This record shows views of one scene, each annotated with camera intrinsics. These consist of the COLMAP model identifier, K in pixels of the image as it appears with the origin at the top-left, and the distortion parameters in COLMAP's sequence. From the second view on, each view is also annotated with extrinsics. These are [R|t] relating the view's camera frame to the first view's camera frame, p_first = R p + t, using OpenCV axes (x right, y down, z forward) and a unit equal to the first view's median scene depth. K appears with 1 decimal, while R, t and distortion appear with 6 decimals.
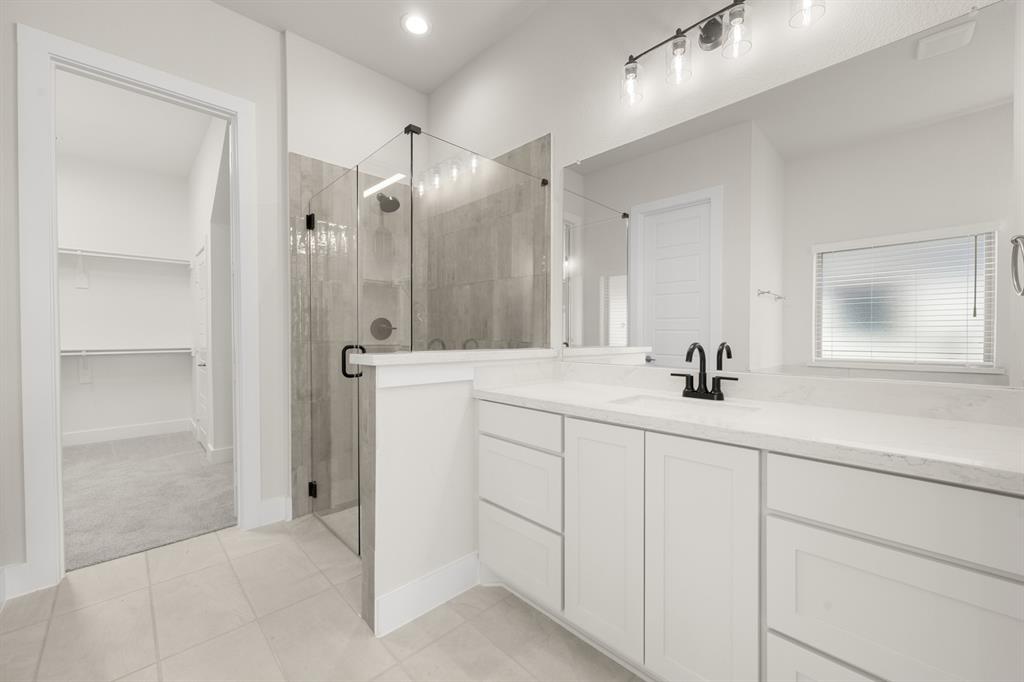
lens RADIAL K [[403.6, 0, 513.3], [0, 403.6, 338.2], [0, 0, 1]] dist [-0.001025, 0.000165]
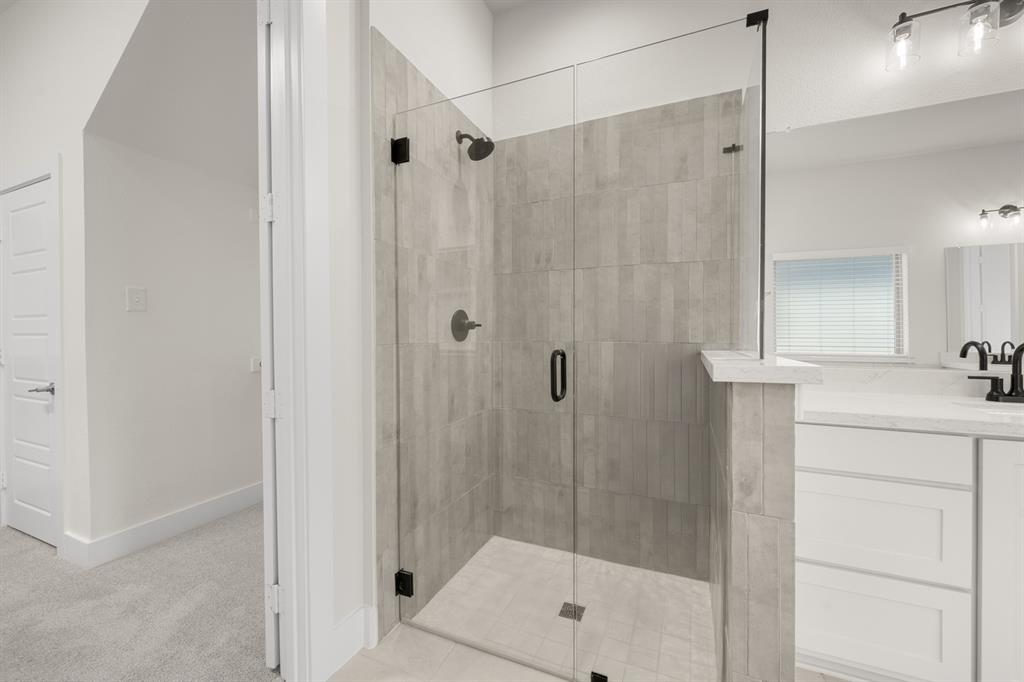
lens RADIAL K [[403.6, 0, 513.3], [0, 403.6, 338.2], [0, 0, 1]] dist [-0.001025, 0.000165]
pose [[0.922676, -0.007021, 0.385512, -0.575913], [0.005450, 0.999972, 0.005168, -0.004811], [-0.385538, -0.002667, 0.922688, 0.360155]]
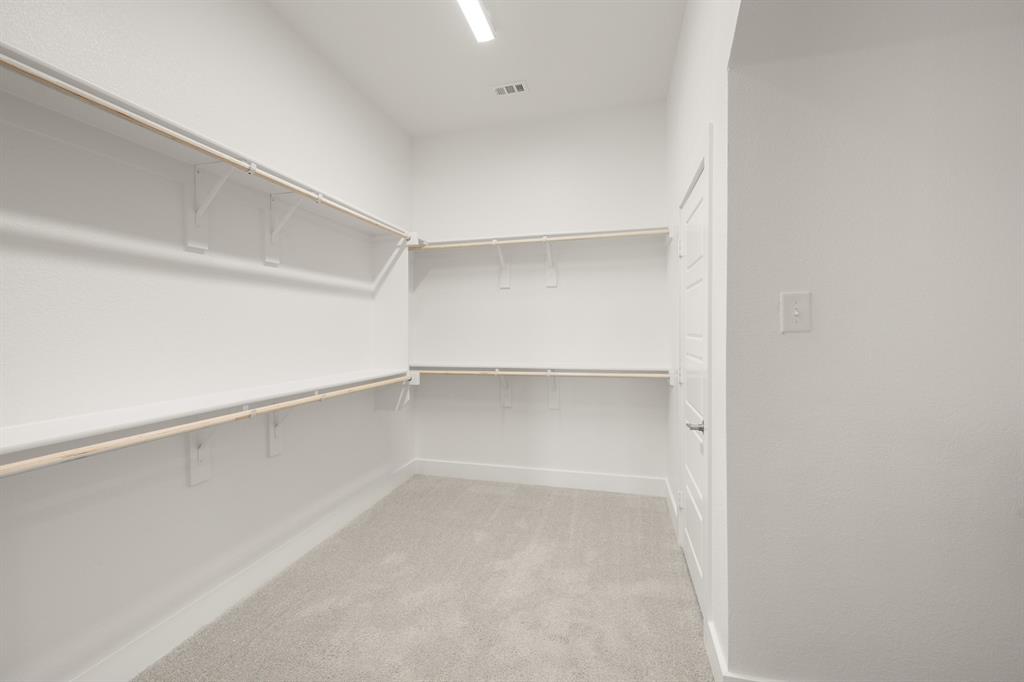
lens RADIAL K [[403.6, 0, 513.3], [0, 403.6, 338.2], [0, 0, 1]] dist [-0.001025, 0.000165]
pose [[0.526431, 0.012325, -0.850129, -0.731886], [-0.004866, 0.999922, 0.011484, -0.056291], [0.850204, -0.001908, 0.526450, 0.866697]]
